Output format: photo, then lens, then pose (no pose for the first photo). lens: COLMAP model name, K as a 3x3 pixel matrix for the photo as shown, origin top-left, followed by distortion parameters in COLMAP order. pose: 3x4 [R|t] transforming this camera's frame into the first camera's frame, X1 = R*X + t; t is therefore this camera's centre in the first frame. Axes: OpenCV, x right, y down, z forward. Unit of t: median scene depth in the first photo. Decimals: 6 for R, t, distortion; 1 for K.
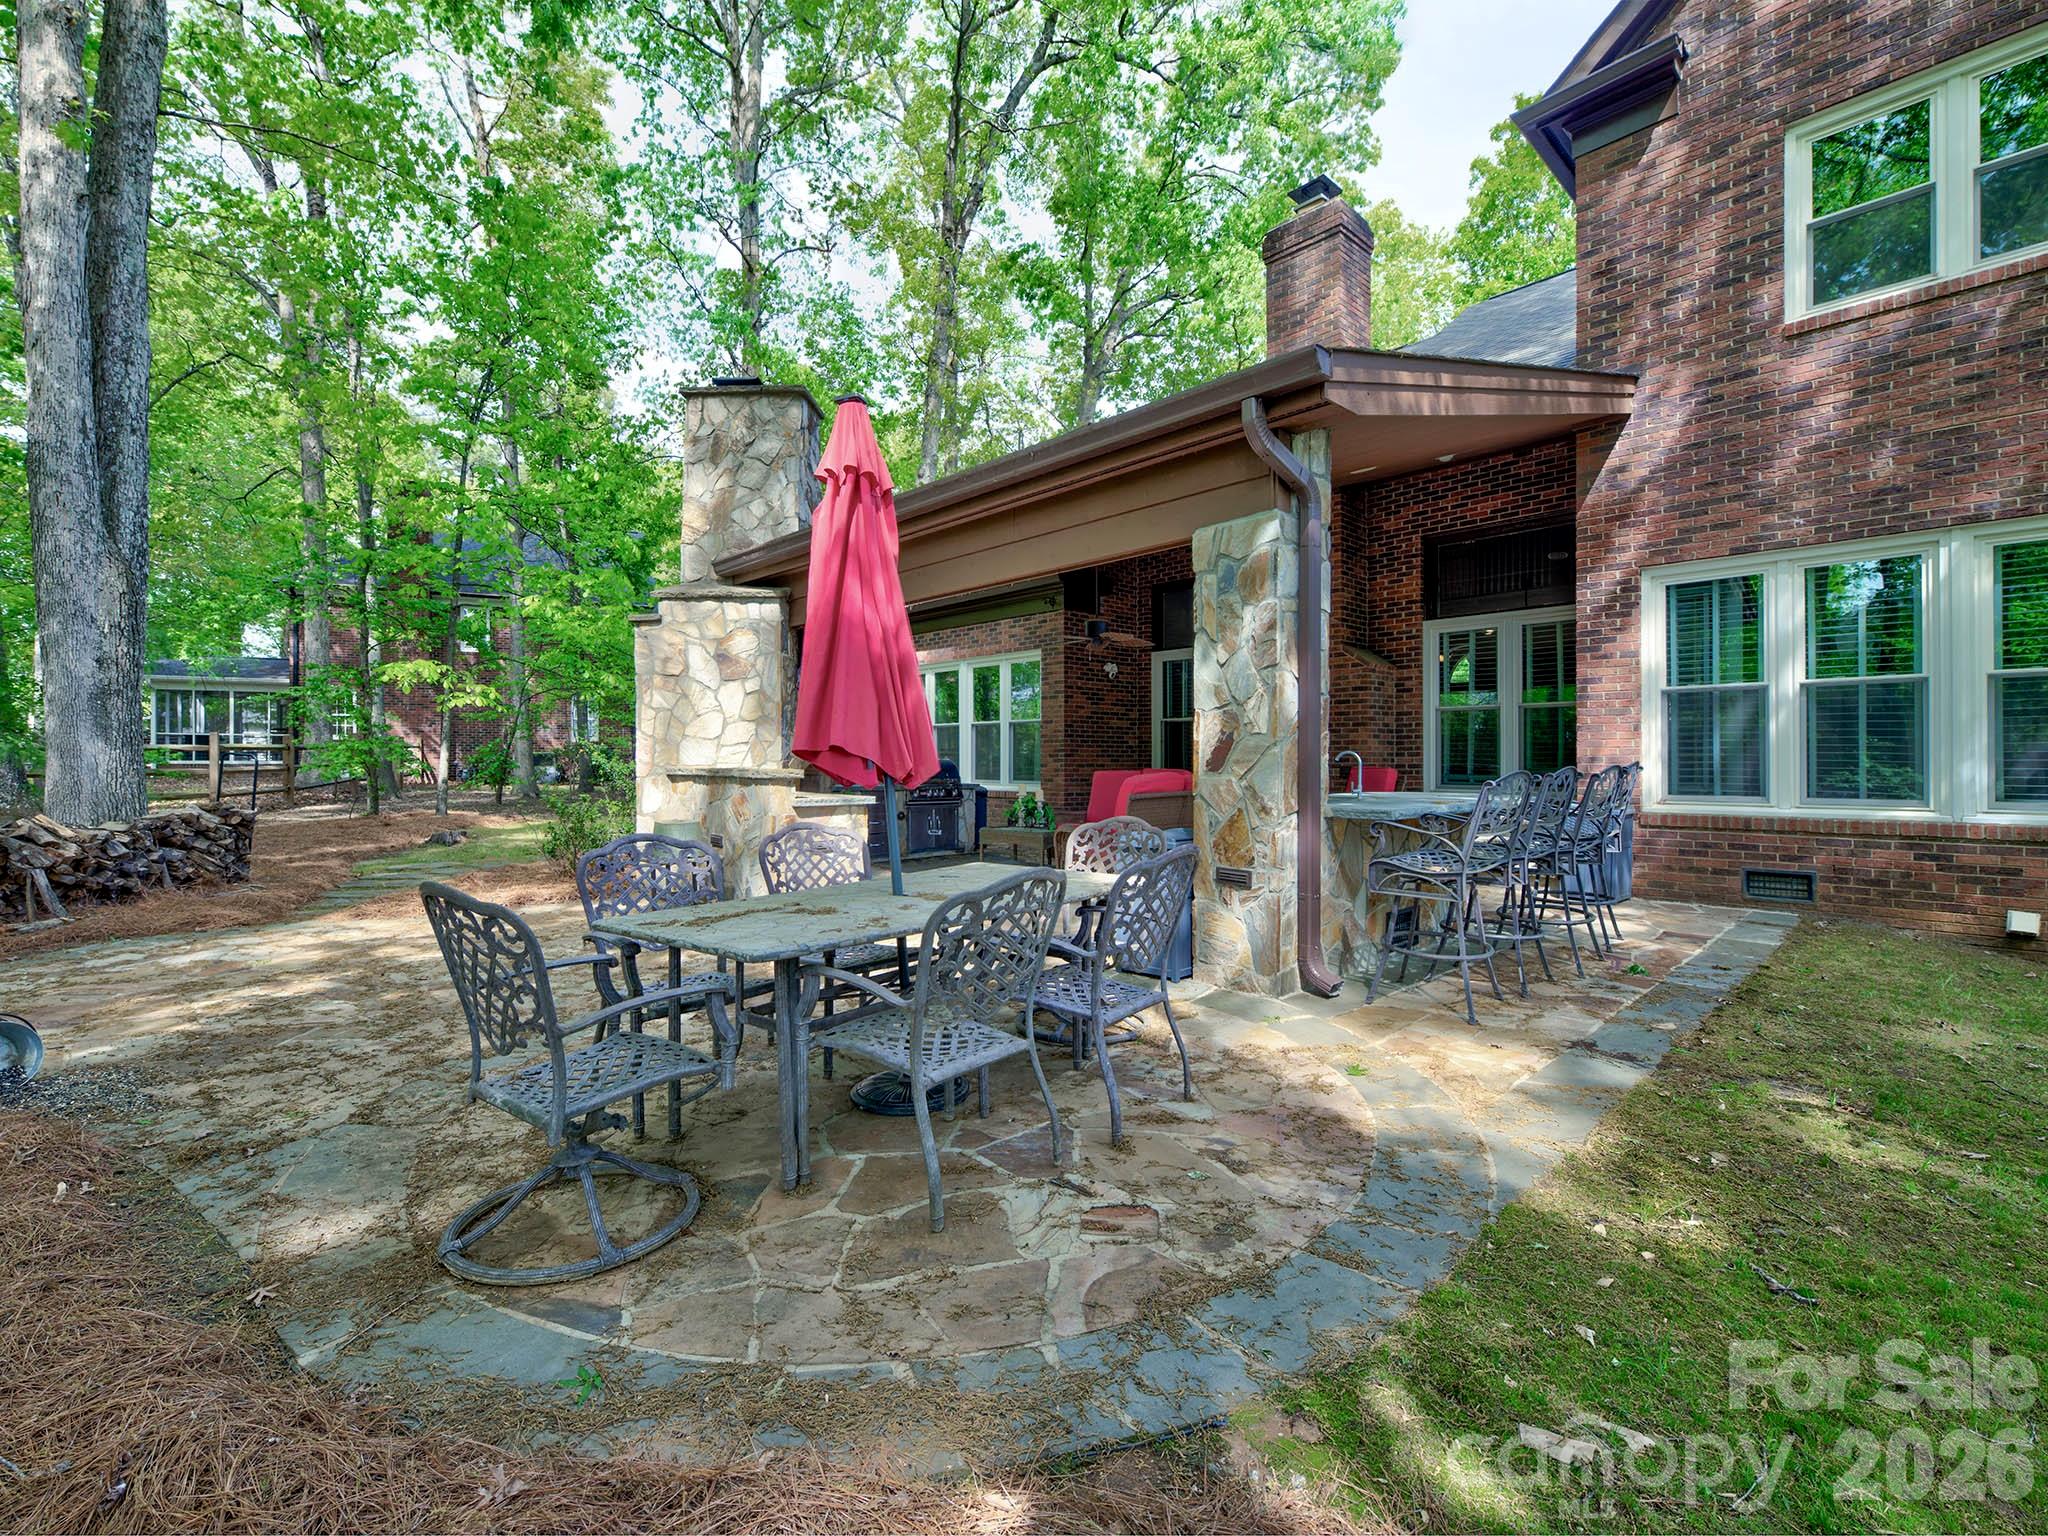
lens RADIAL K [[913.0, 0, 1019.2], [0, 913.0, 761.6], [0, 0, 1]] dist [-0.001612, -0.000846]
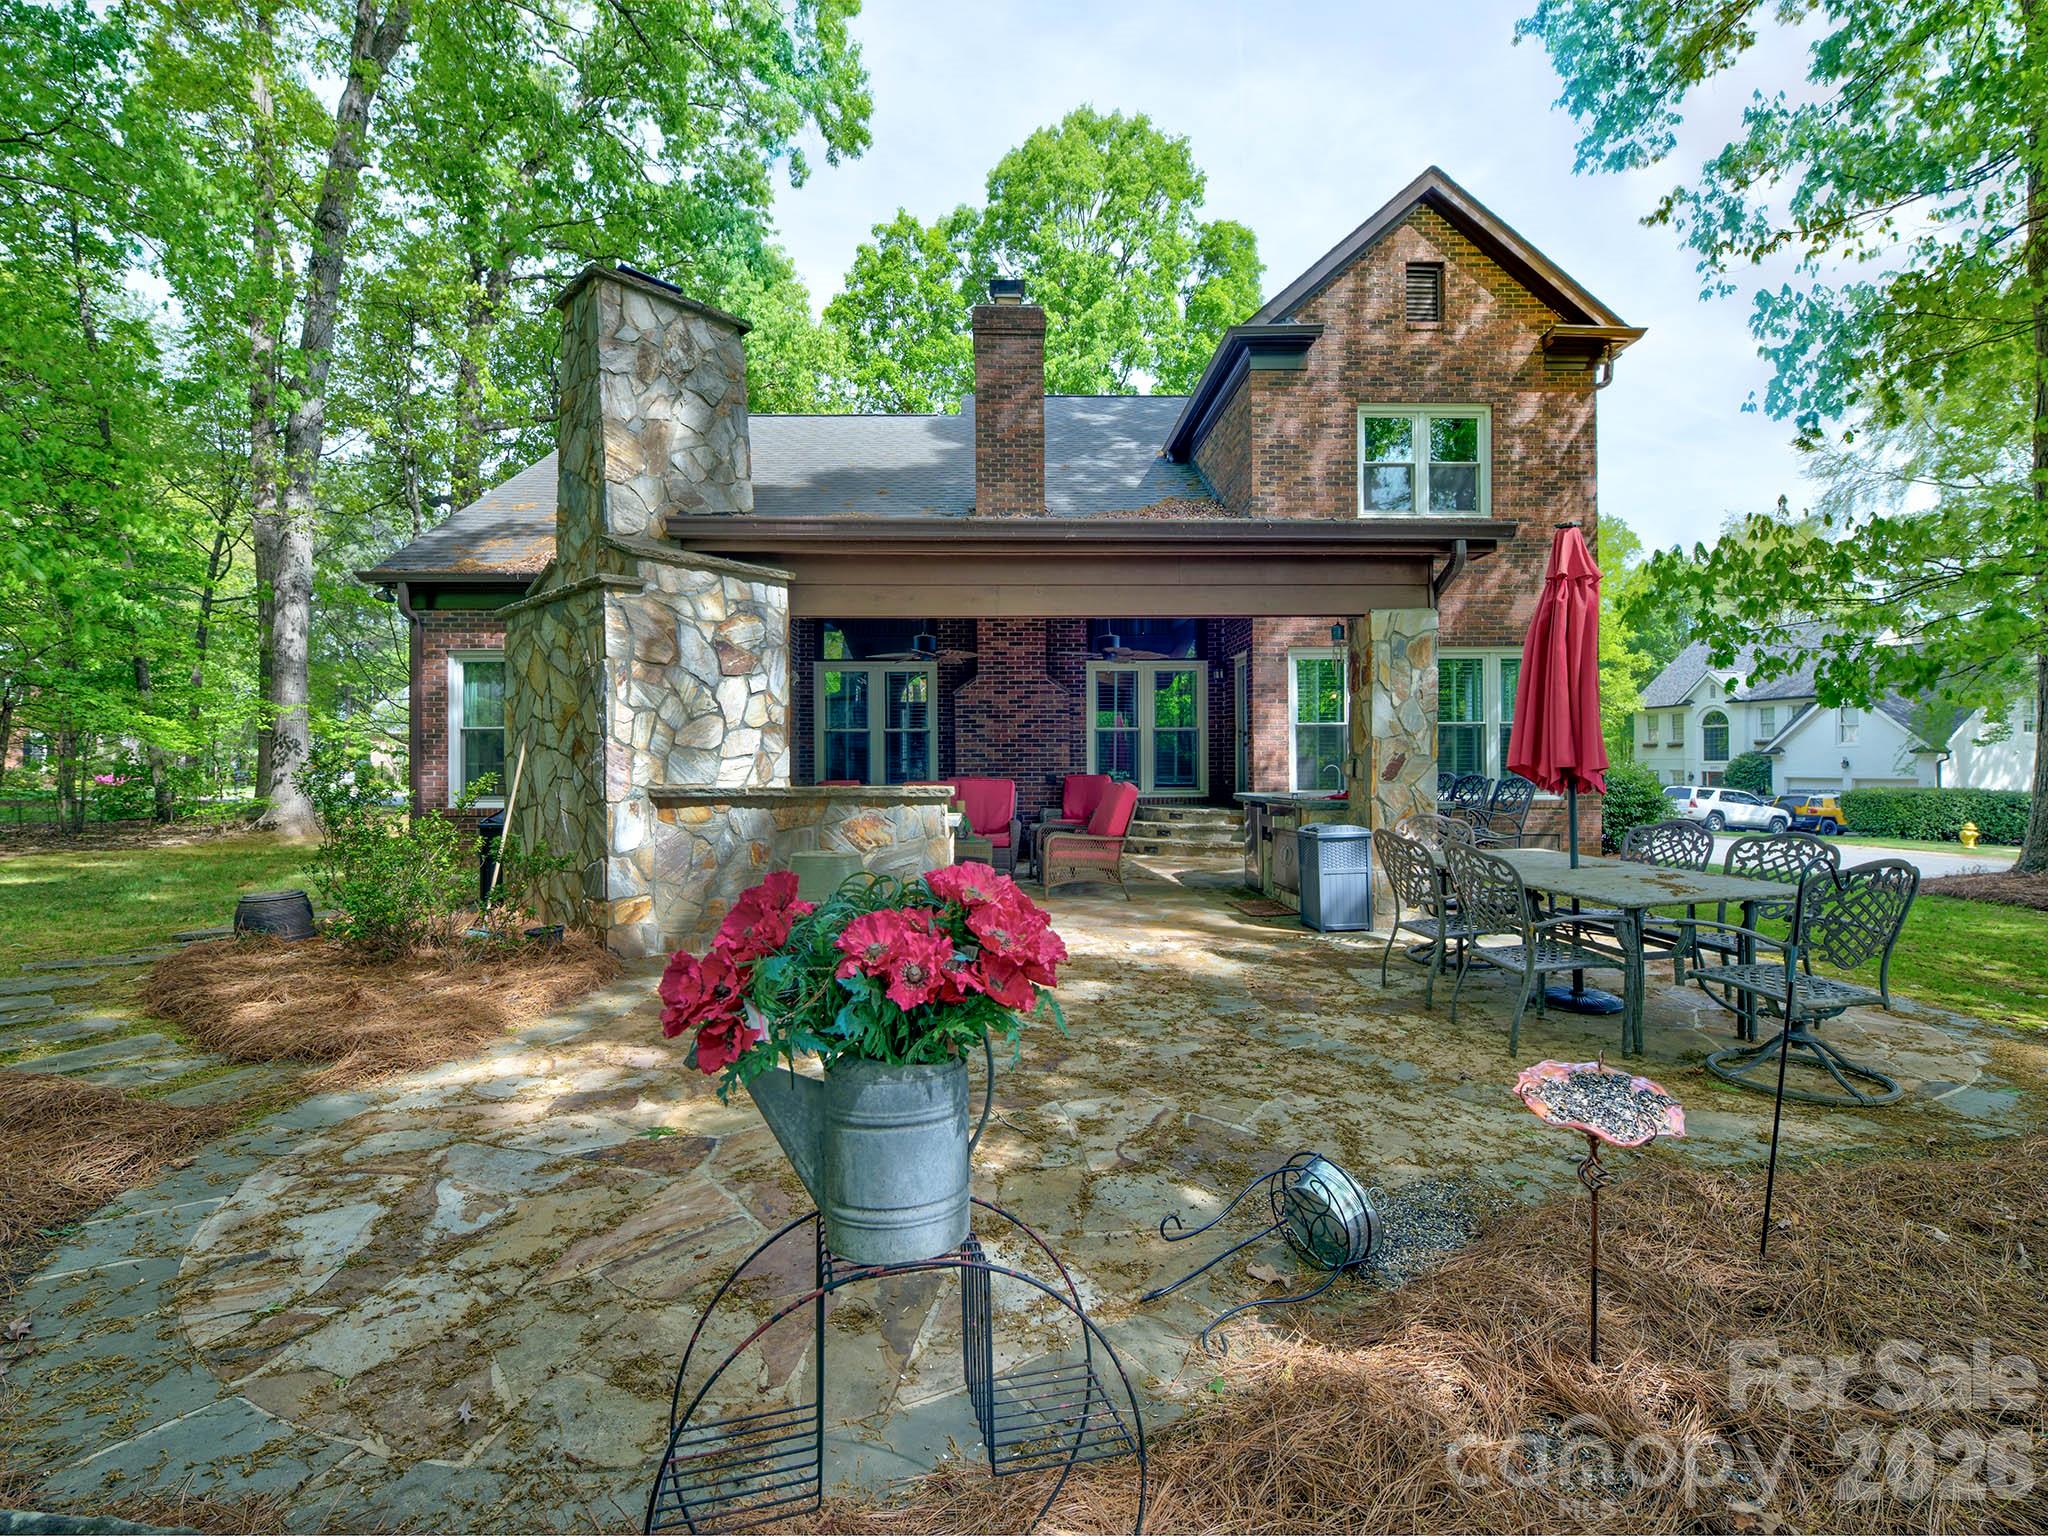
lens RADIAL K [[913.0, 0, 1017.5], [0, 913.0, 764.6], [0, 0, 1]] dist [-0.001612, -0.000846]
pose [[0.647403, -0.005564, 0.762128, -0.757952], [0.004330, 0.999984, 0.003622, -0.013991], [-0.762136, 0.000955, 0.647416, 0.297657]]
